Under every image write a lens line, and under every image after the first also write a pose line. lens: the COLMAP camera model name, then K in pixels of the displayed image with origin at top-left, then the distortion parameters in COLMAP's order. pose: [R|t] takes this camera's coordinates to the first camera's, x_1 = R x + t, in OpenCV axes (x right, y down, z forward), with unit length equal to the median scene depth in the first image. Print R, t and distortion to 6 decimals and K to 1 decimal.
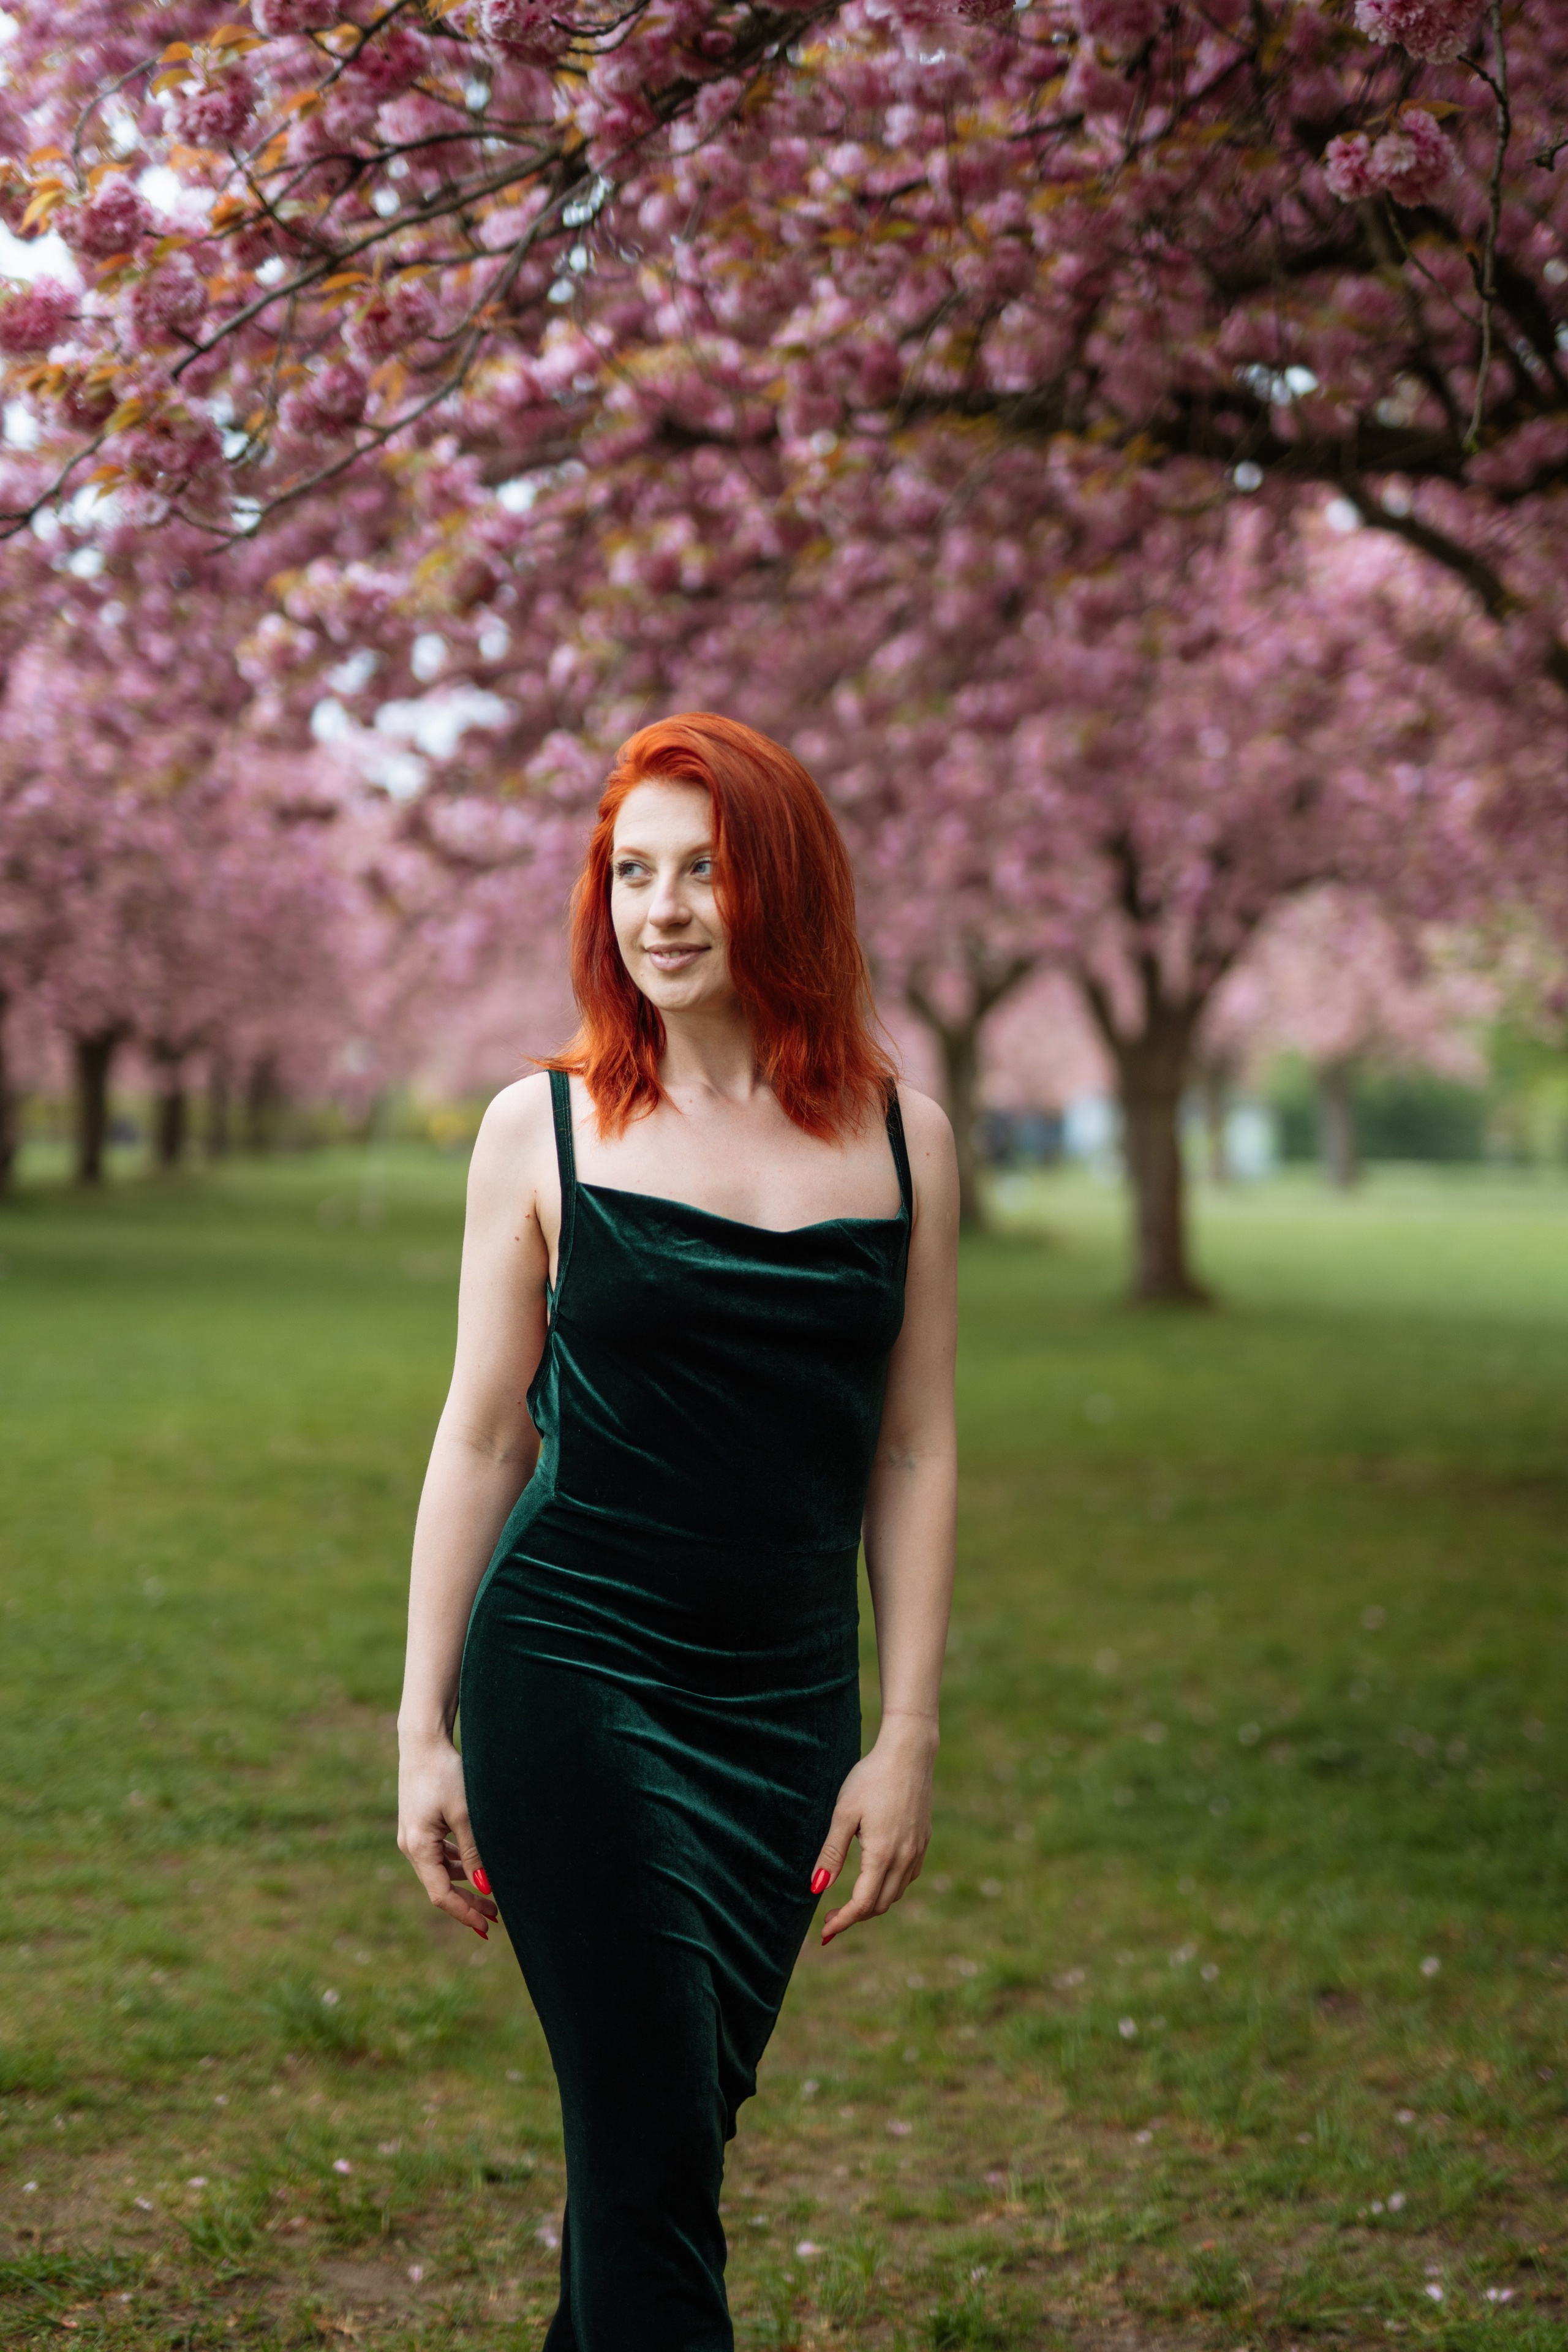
lens RADIAL K [[3332.7, 0, 790.5], [0, 3332.7, 1167.1], [0, 0, 1]] dist [-0.003107, 0.000000]
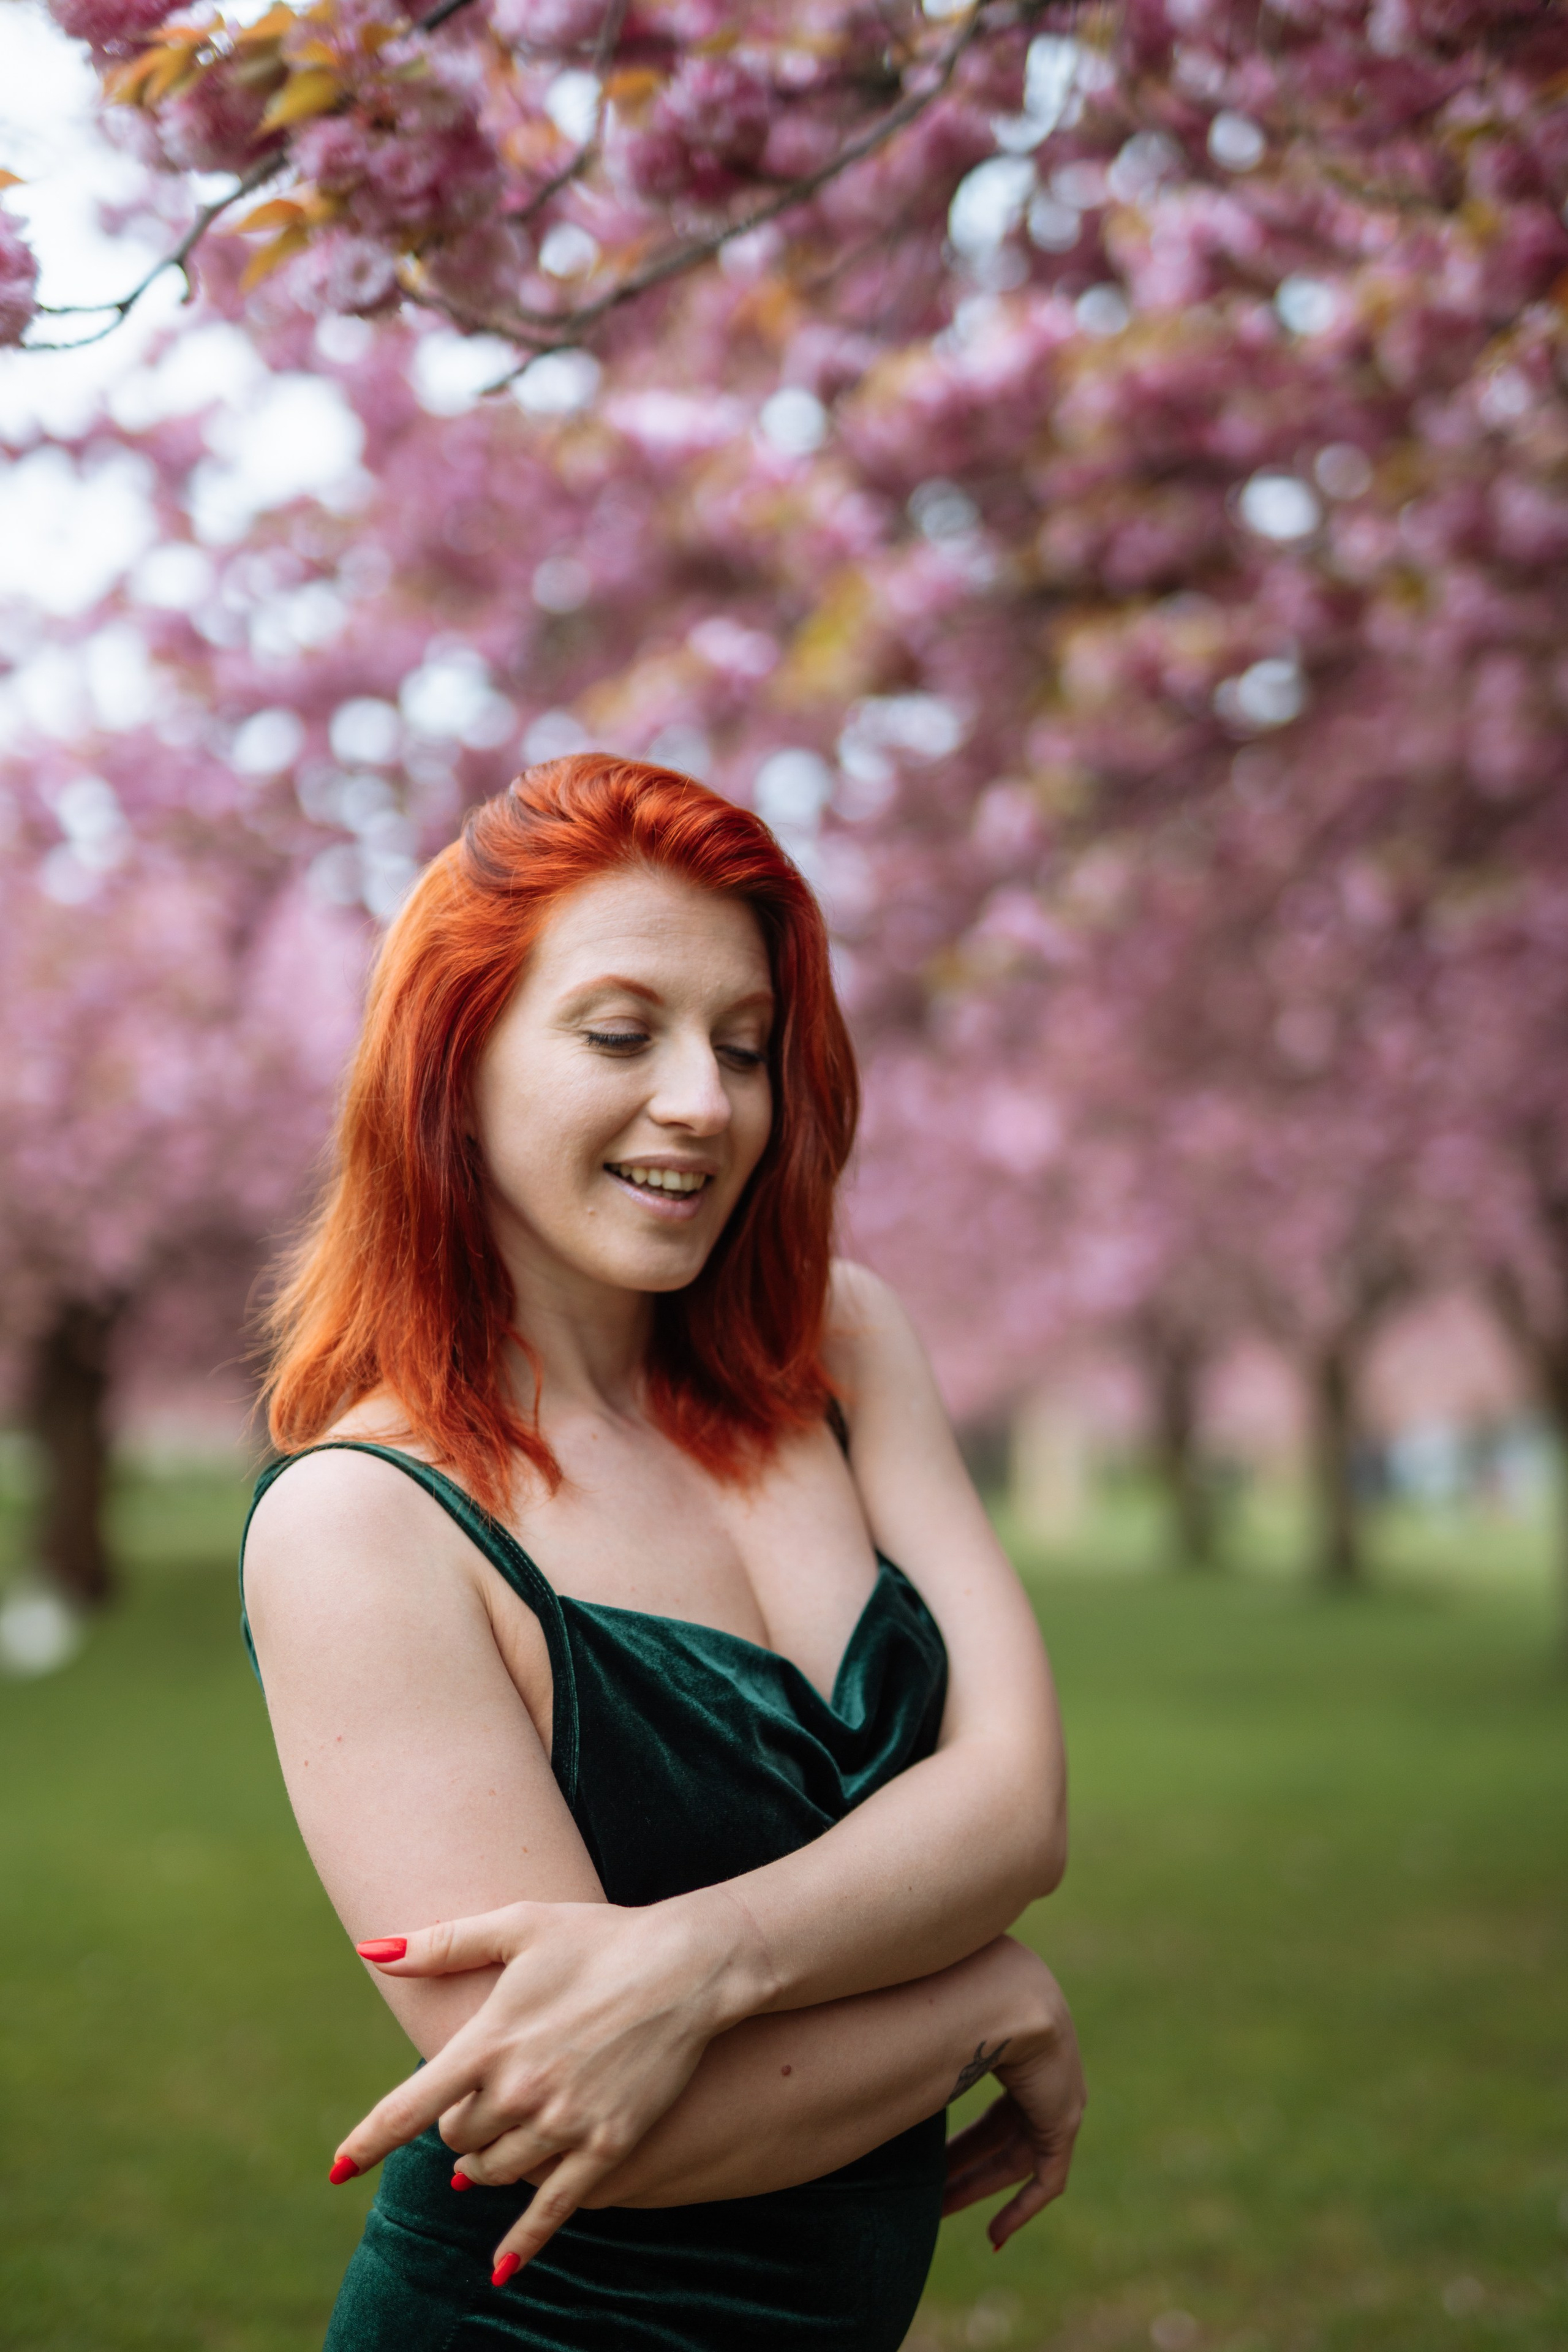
lens RADIAL K [[3332.7, 0, 771.8], [0, 3332.7, 1188.1], [0, 0, 1]] dist [-0.003107, 0.000000]
pose [[0.994512, -0.037442, -0.097693, -0.054622], [0.027865, 0.994834, -0.097615, -0.006595], [0.100843, 0.094357, 0.990418, 0.329122]]
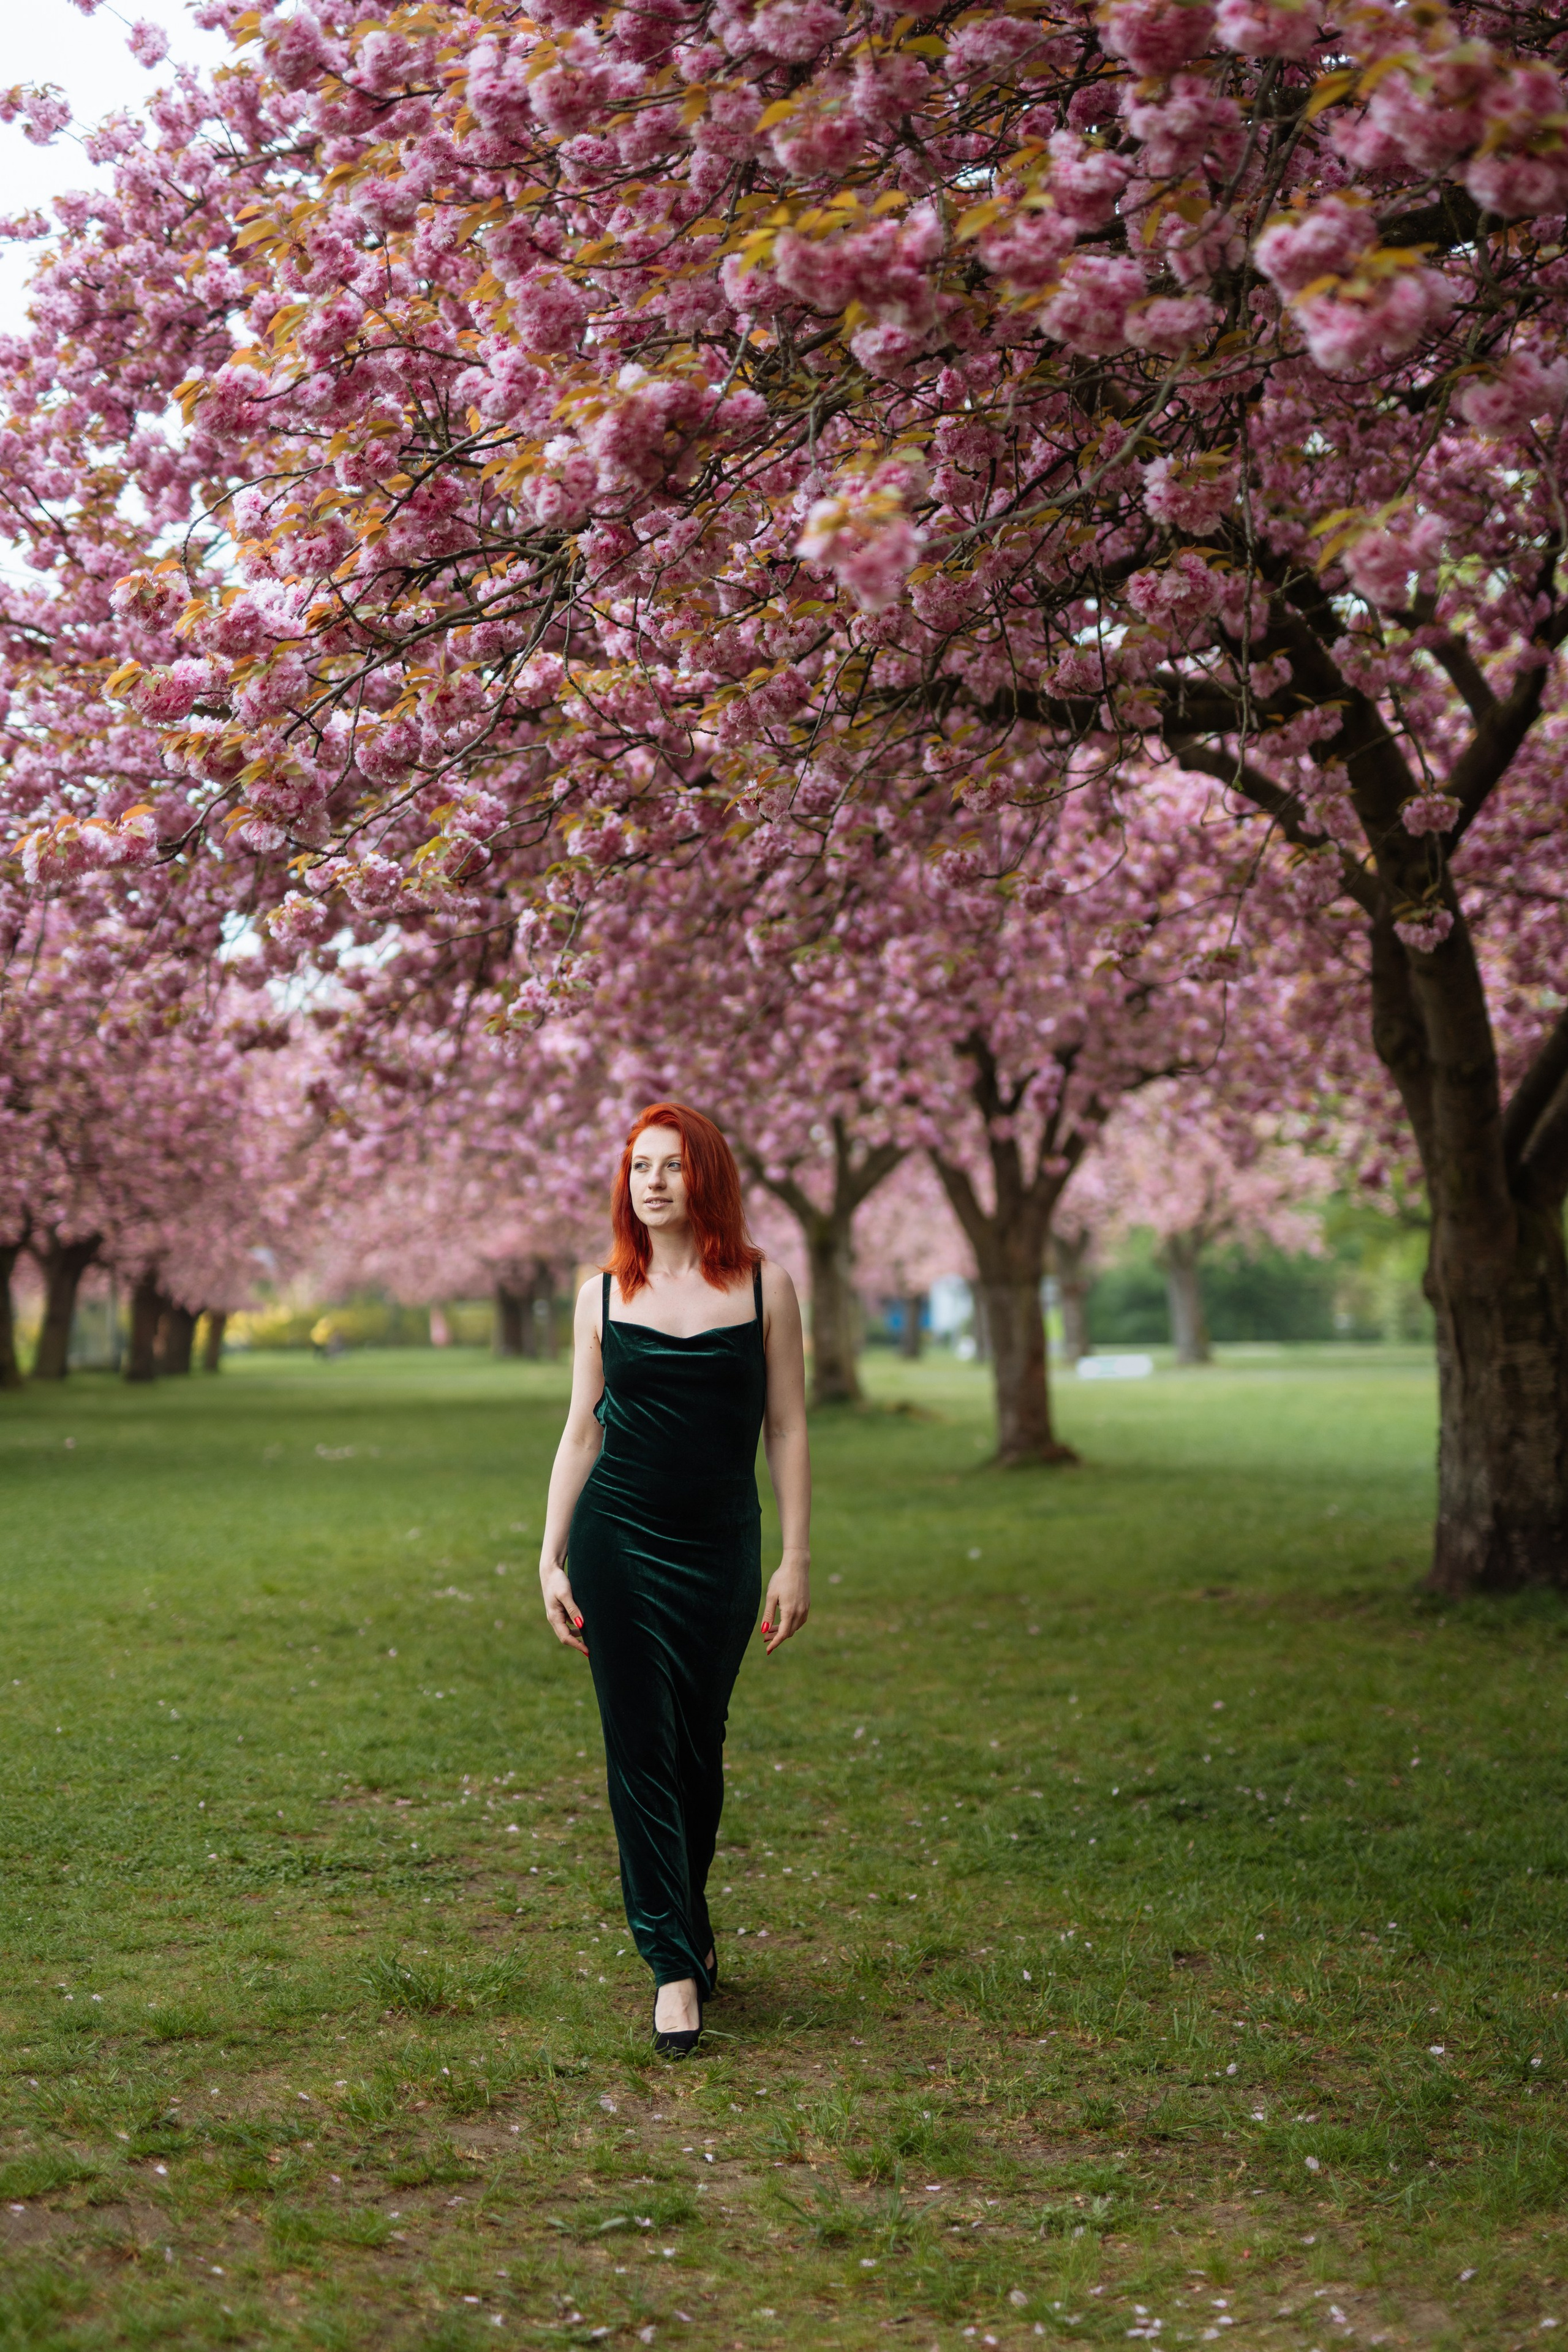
lens RADIAL K [[3332.7, 0, 791.4], [0, 3332.7, 1174.4], [0, 0, 1]] dist [-0.003107, 0.000000]
pose [[0.998691, -0.025209, 0.044509, -0.028659], [0.027652, 0.998095, -0.055159, 0.011590], [-0.043034, 0.056317, 0.997485, -0.219023]]
